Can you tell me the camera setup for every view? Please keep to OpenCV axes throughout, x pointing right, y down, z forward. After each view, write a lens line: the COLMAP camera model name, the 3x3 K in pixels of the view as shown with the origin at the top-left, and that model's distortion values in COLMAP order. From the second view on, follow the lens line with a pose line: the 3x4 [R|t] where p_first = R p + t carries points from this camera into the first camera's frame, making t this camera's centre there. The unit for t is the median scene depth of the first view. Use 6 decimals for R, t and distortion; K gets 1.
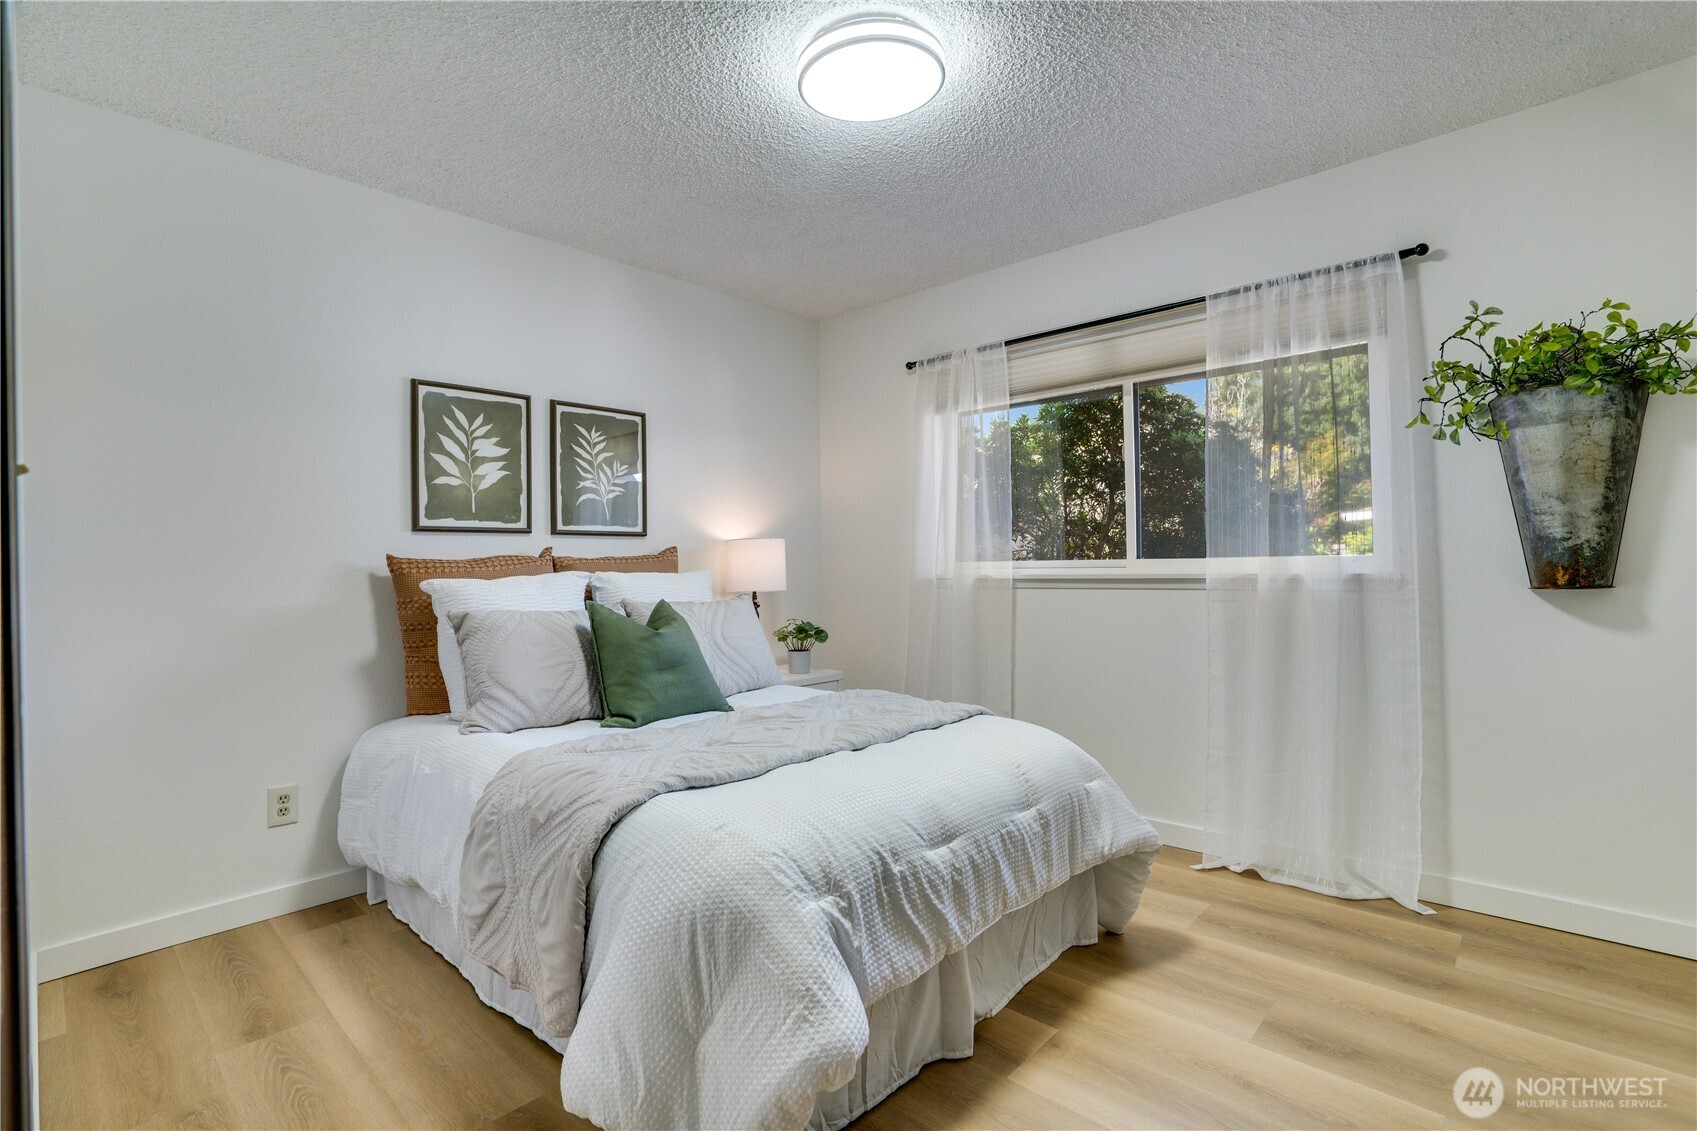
lens RADIAL K [[787.9, 0, 838.8], [0, 787.9, 564.0], [0, 0, 1]] dist [-0.052835, 0.019273]
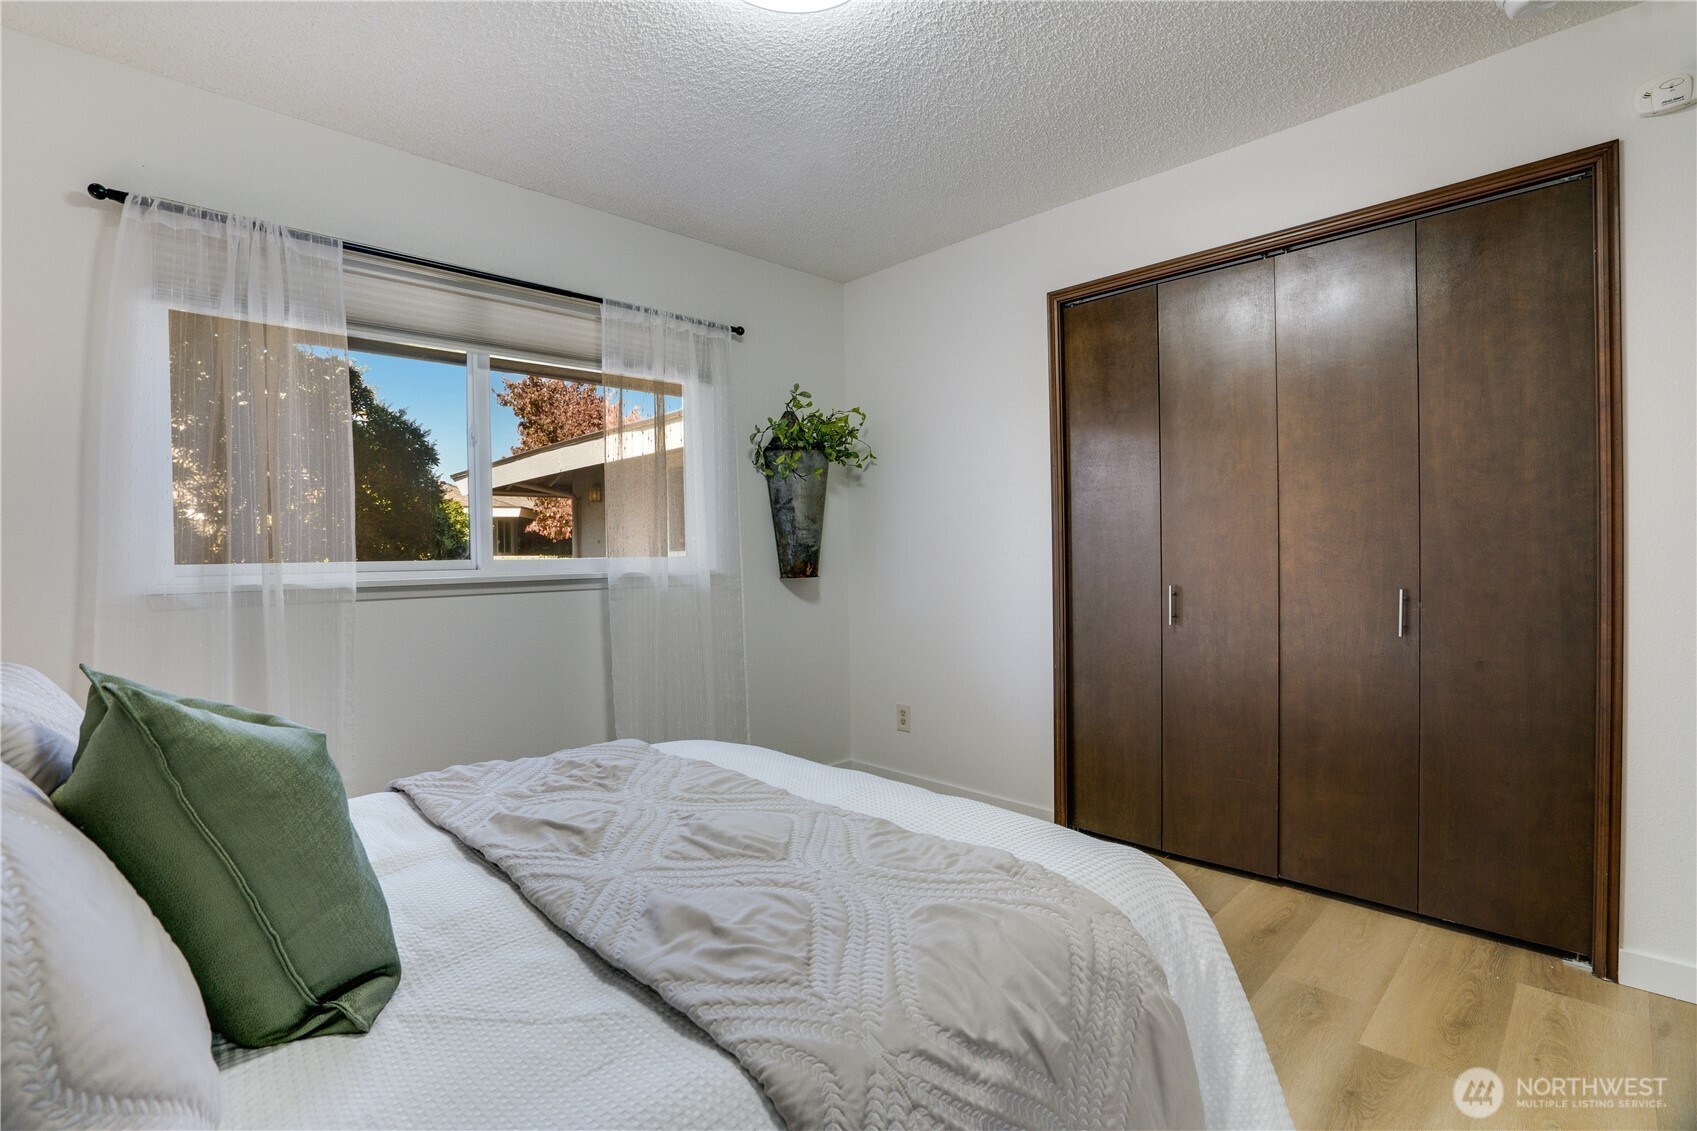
lens RADIAL K [[787.9, 0, 838.8], [0, 787.9, 564.0], [0, 0, 1]] dist [-0.052835, 0.019273]
pose [[0.050034, -0.021151, 0.998524, -0.529589], [-0.005072, 0.999757, 0.021431, -0.022681], [-0.998735, -0.006136, 0.049914, 0.633884]]
